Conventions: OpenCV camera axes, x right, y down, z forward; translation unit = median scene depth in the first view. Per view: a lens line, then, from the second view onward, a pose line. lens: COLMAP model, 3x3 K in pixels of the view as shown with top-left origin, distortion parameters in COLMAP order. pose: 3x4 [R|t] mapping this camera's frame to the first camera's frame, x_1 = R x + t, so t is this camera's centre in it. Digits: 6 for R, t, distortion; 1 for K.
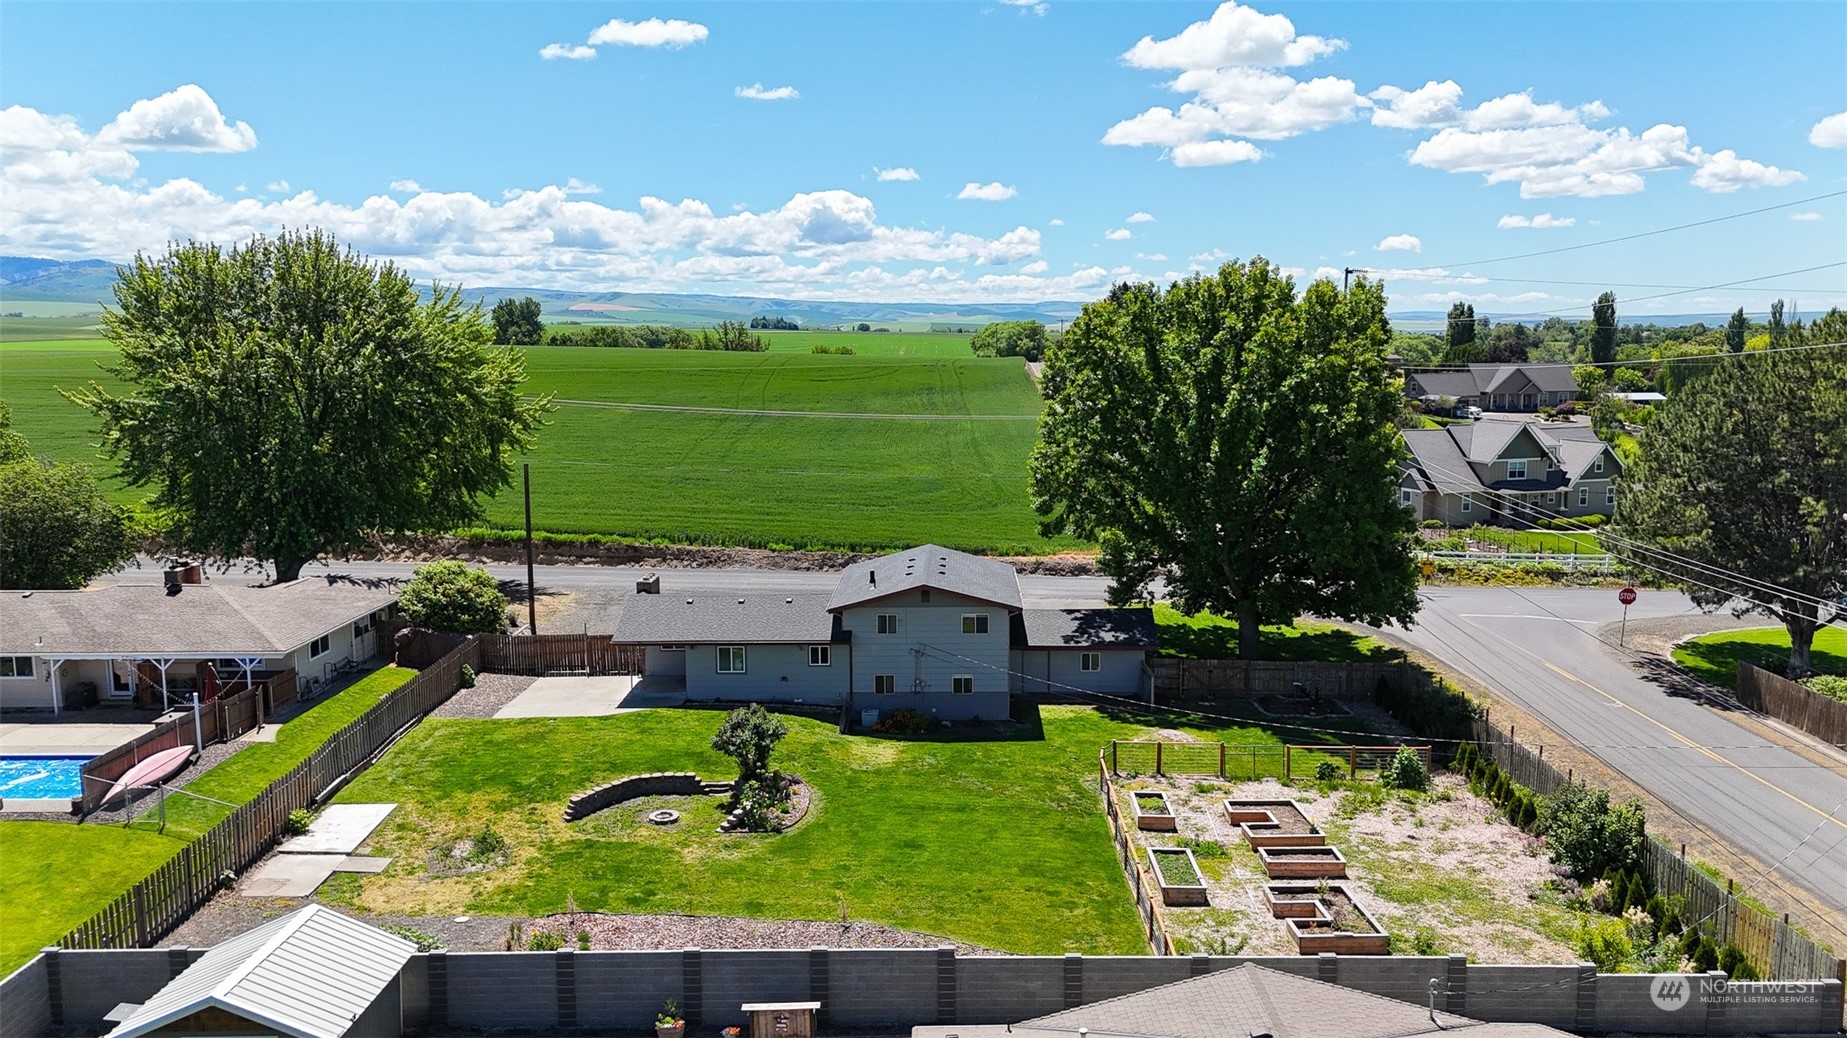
lens RADIAL K [[1344.1, 0, 923.5], [0, 1344.1, 519.0], [0, 0, 1]] dist [0.104682, -0.114231]
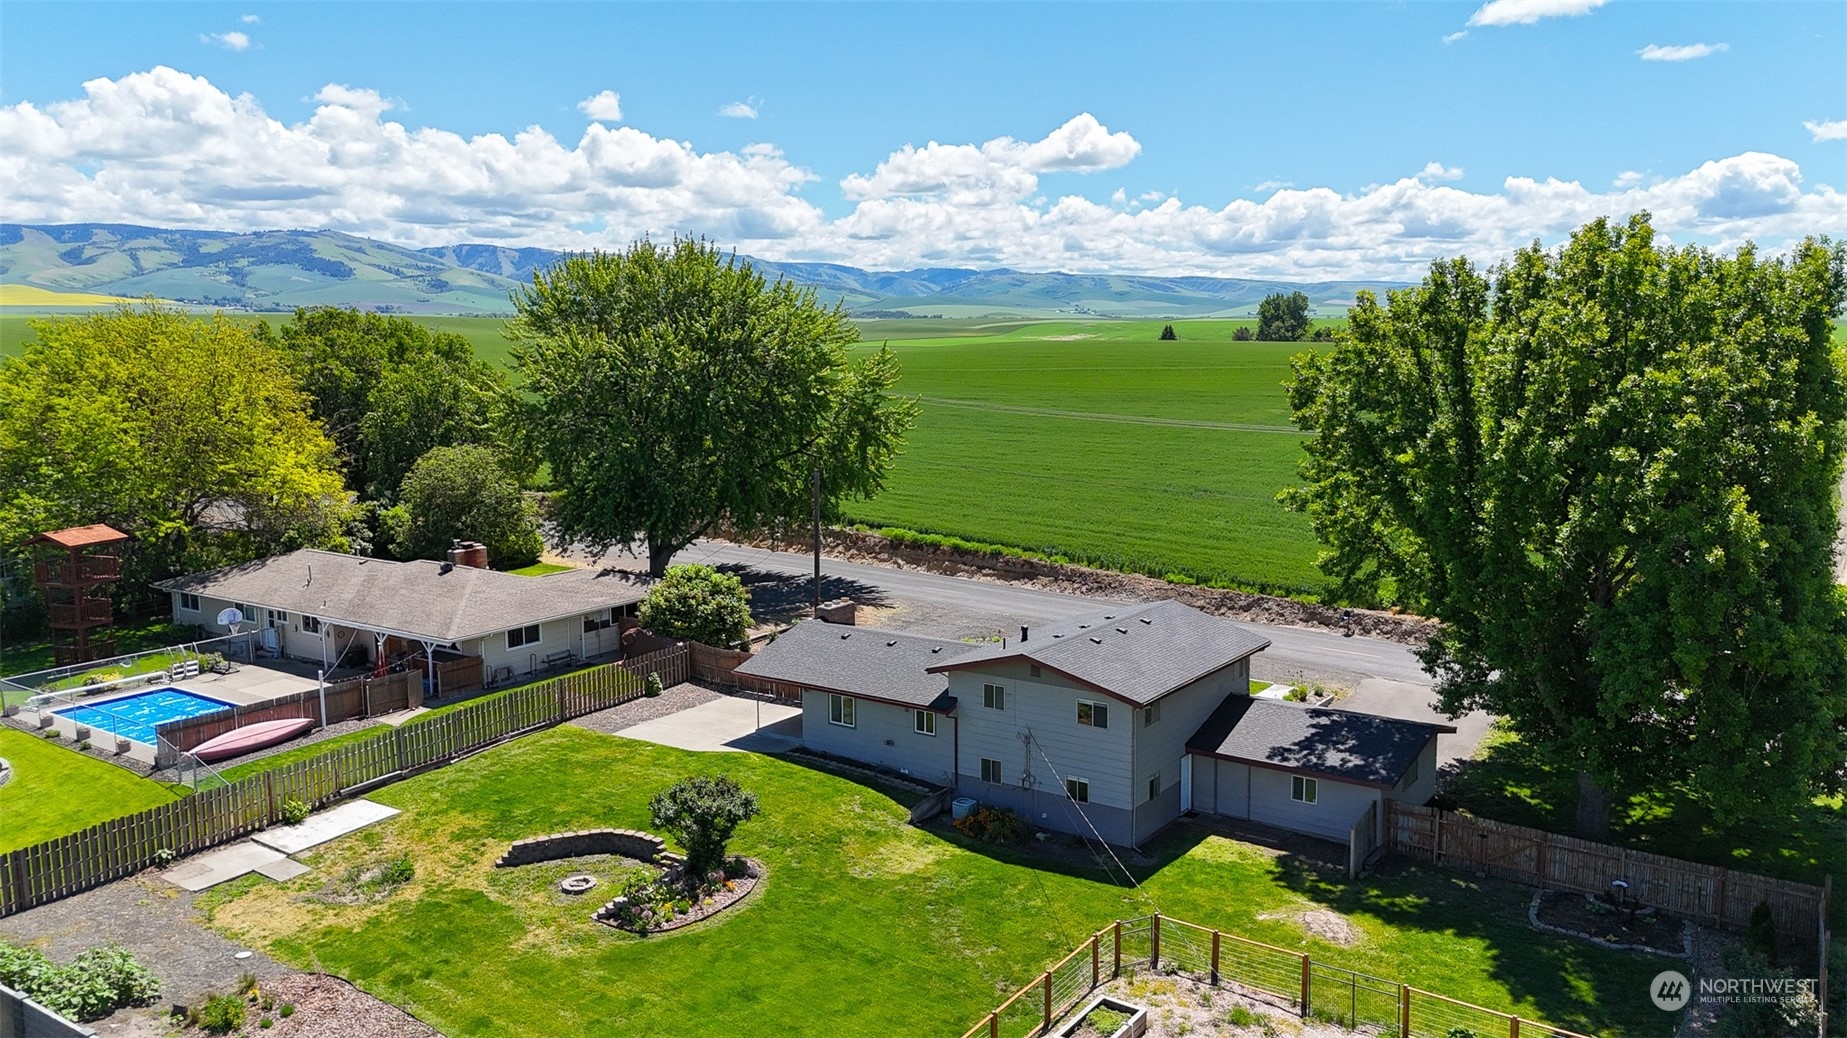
lens RADIAL K [[1344.1, 0, 923.5], [0, 1344.1, 519.0], [0, 0, 1]] dist [0.104682, -0.114231]
pose [[0.831647, 0.074988, -0.550218, 0.379875], [-0.072542, 0.997020, 0.026235, -0.046543], [0.550546, 0.018096, 0.834609, 0.310626]]
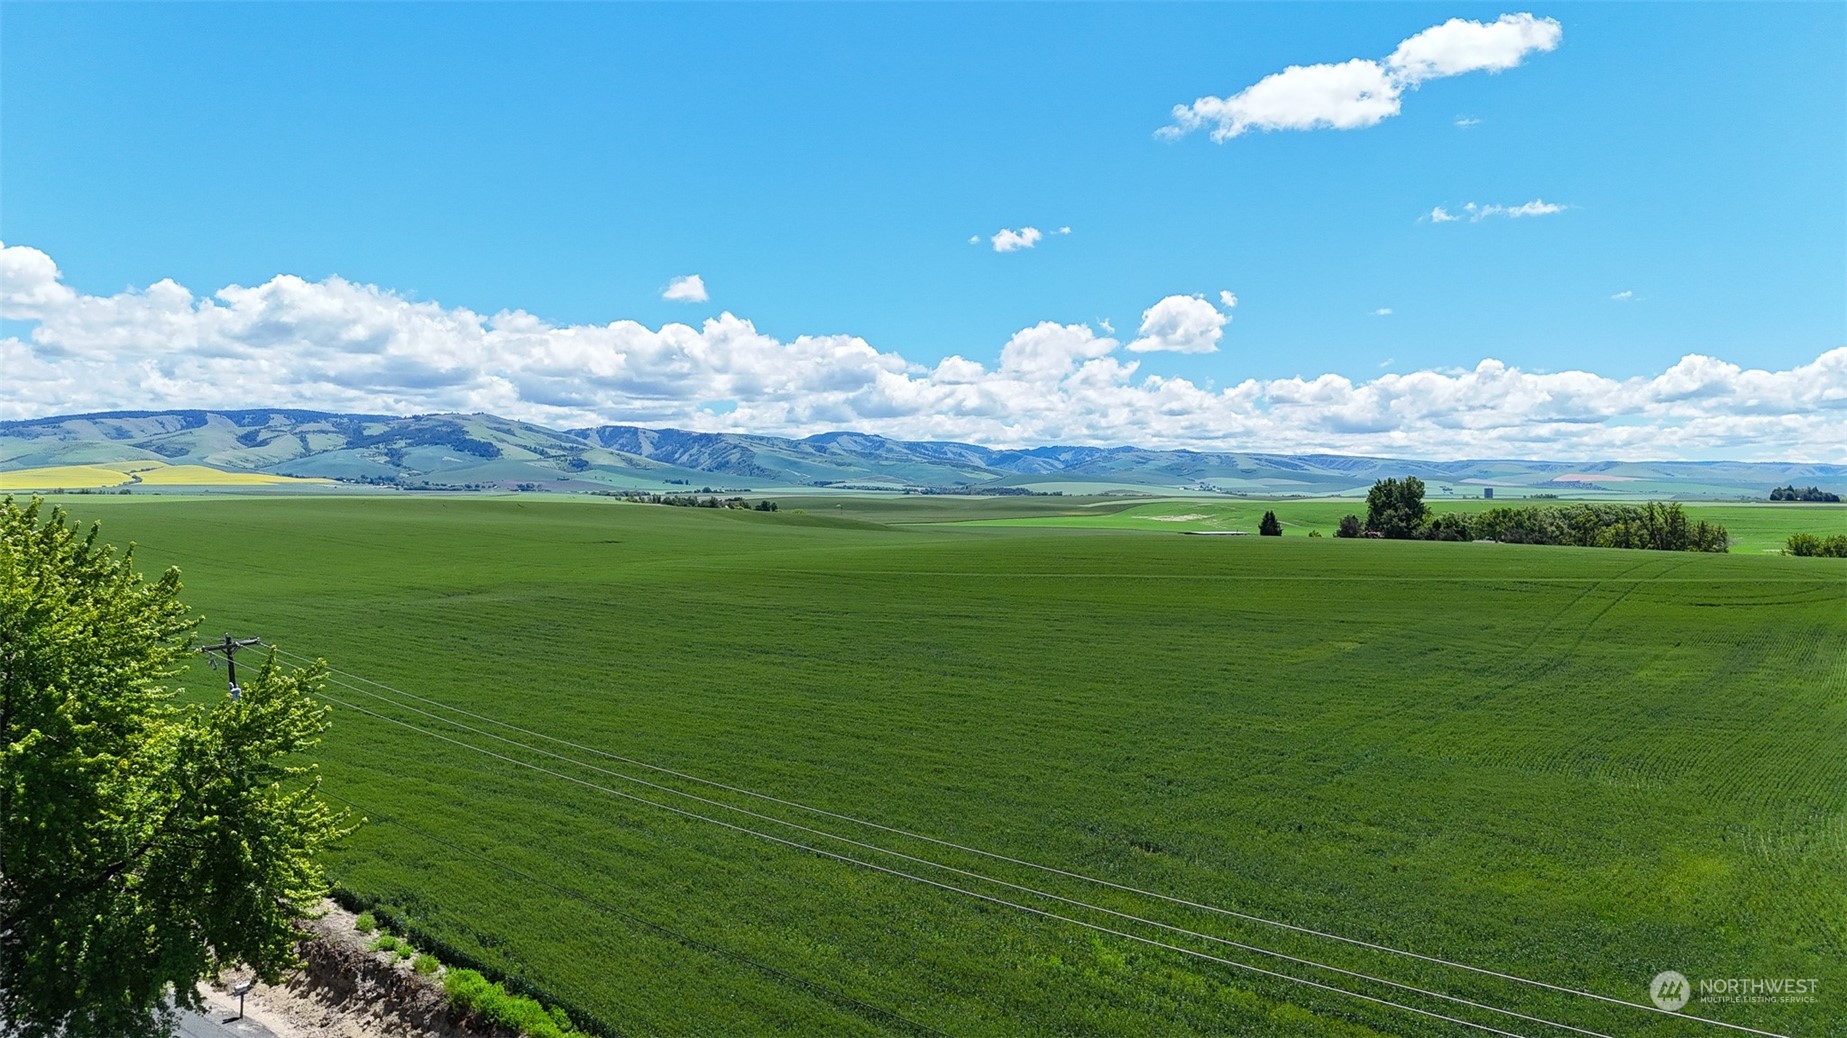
lens RADIAL K [[1344.1, 0, 923.5], [0, 1344.1, 519.0], [0, 0, 1]] dist [0.104682, -0.114231]
pose [[0.776170, 0.006947, -0.630486, 0.174552], [-0.086354, 0.991688, -0.095381, -0.252637], [0.624583, 0.128477, 0.770318, 1.320092]]
